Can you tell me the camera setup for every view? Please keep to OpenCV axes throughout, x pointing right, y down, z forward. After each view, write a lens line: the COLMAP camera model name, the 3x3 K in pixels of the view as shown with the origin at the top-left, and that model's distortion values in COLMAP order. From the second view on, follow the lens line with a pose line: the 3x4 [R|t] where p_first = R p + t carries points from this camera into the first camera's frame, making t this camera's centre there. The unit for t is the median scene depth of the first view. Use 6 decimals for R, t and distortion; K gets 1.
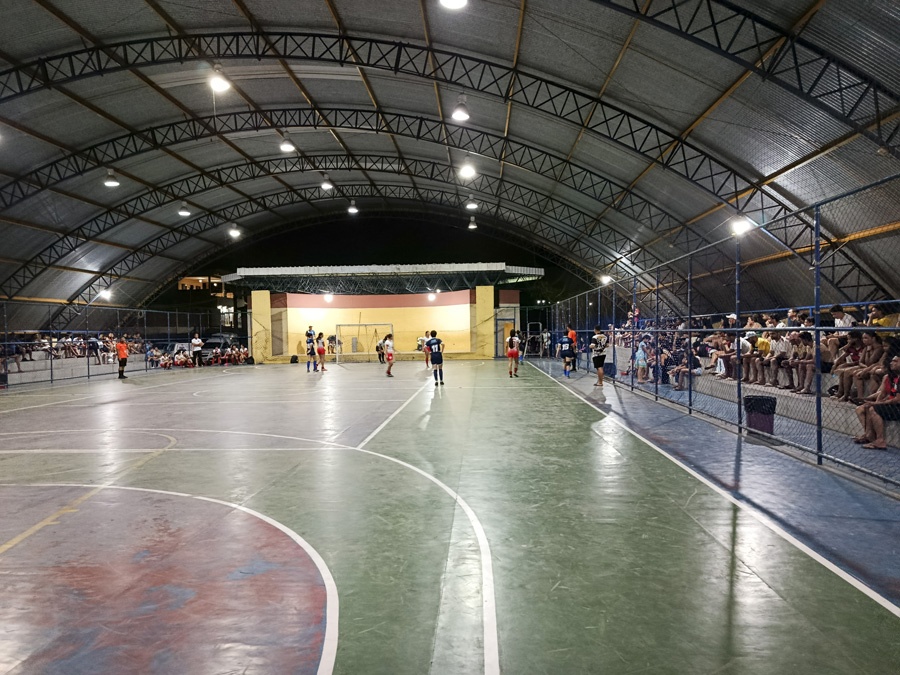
lens RADIAL K [[624.0, 0, 447.7], [0, 624.0, 335.7], [0, 0, 1]] dist [0.040778, -0.042792]
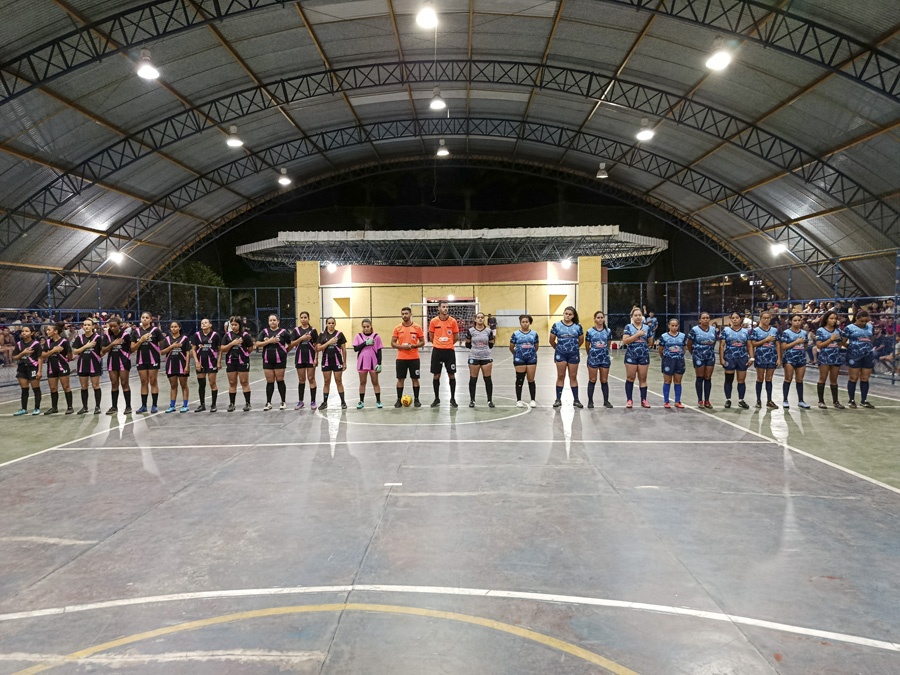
lens RADIAL K [[624.0, 0, 446.4], [0, 624.0, 345.2], [0, 0, 1]] dist [0.040778, -0.042792]
pose [[0.999603, 0.006836, 0.027348, -0.205664], [-0.008025, 0.999017, 0.043602, -0.000051], [-0.027023, -0.043804, 0.998675, 0.284745]]
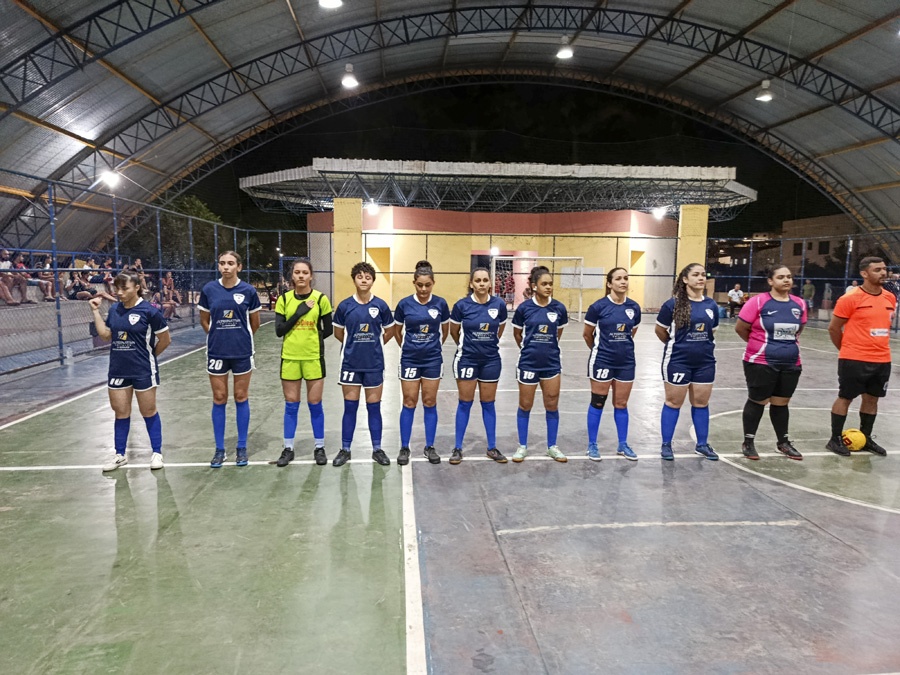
lens RADIAL K [[624.0, 0, 447.0], [0, 624.0, 342.8], [0, 0, 1]] dist [0.040778, -0.042792]
pose [[0.991056, 0.019585, 0.131998, -0.403448], [-0.033752, 0.993798, 0.105958, 0.004285], [-0.129104, -0.109465, 0.985571, 0.515880]]
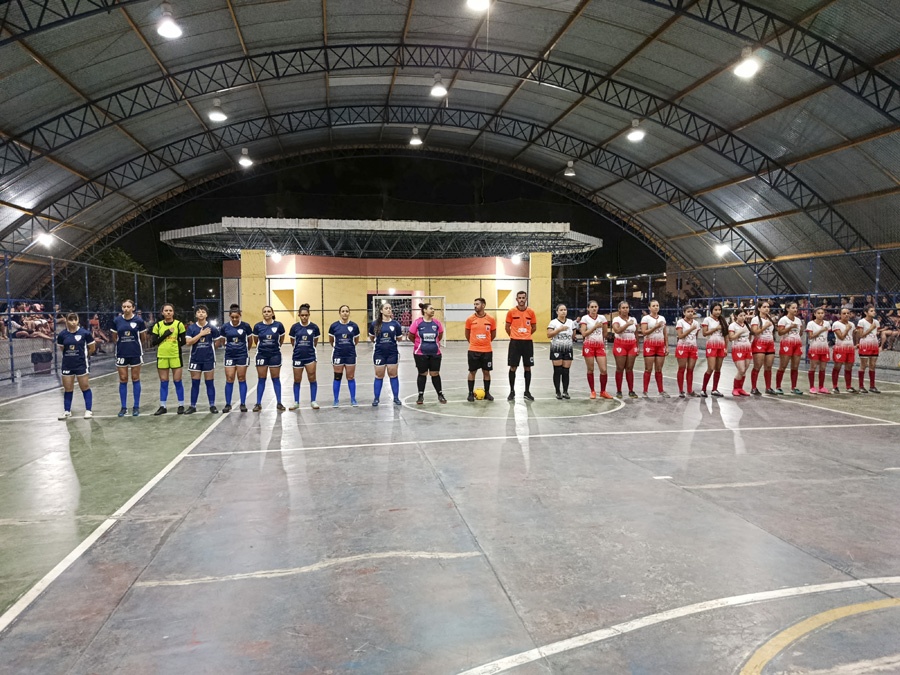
lens RADIAL K [[624.0, 0, 446.4], [0, 624.0, 345.9], [0, 0, 1]] dist [0.040778, -0.042792]
pose [[0.975361, 0.002225, 0.220605, -0.343938], [-0.013423, 0.998695, 0.049274, 0.005053], [-0.220207, -0.051021, 0.974118, 0.315921]]
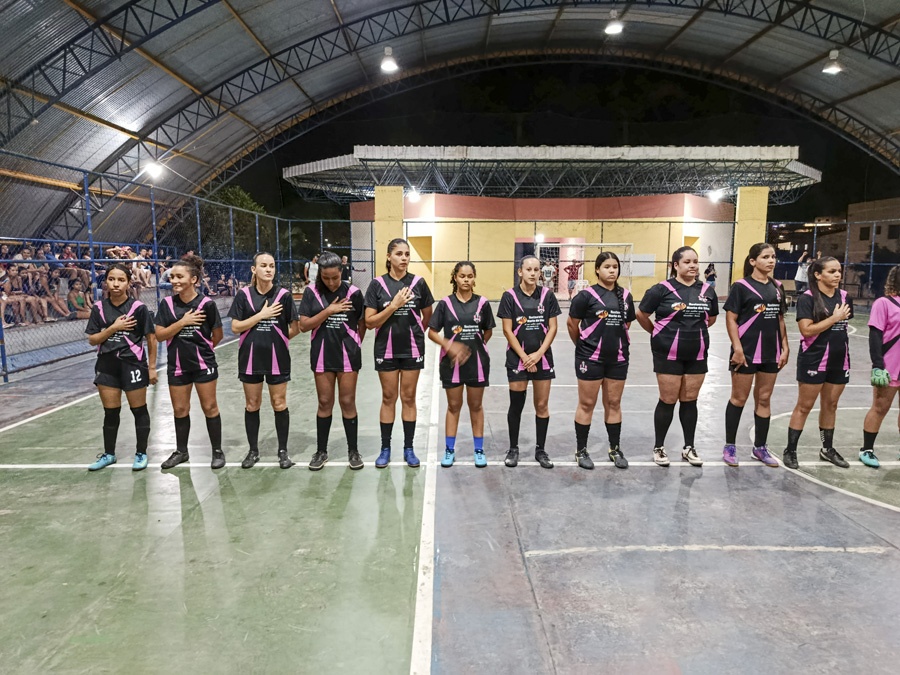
lens RADIAL K [[624.0, 0, 446.2], [0, 624.0, 343.4], [0, 0, 1]] dist [0.040778, -0.042792]
pose [[0.998139, 0.019232, 0.057864, -0.395898], [-0.026417, 0.991667, 0.126092, 0.004780], [-0.054957, -0.127386, 0.990329, 0.533181]]
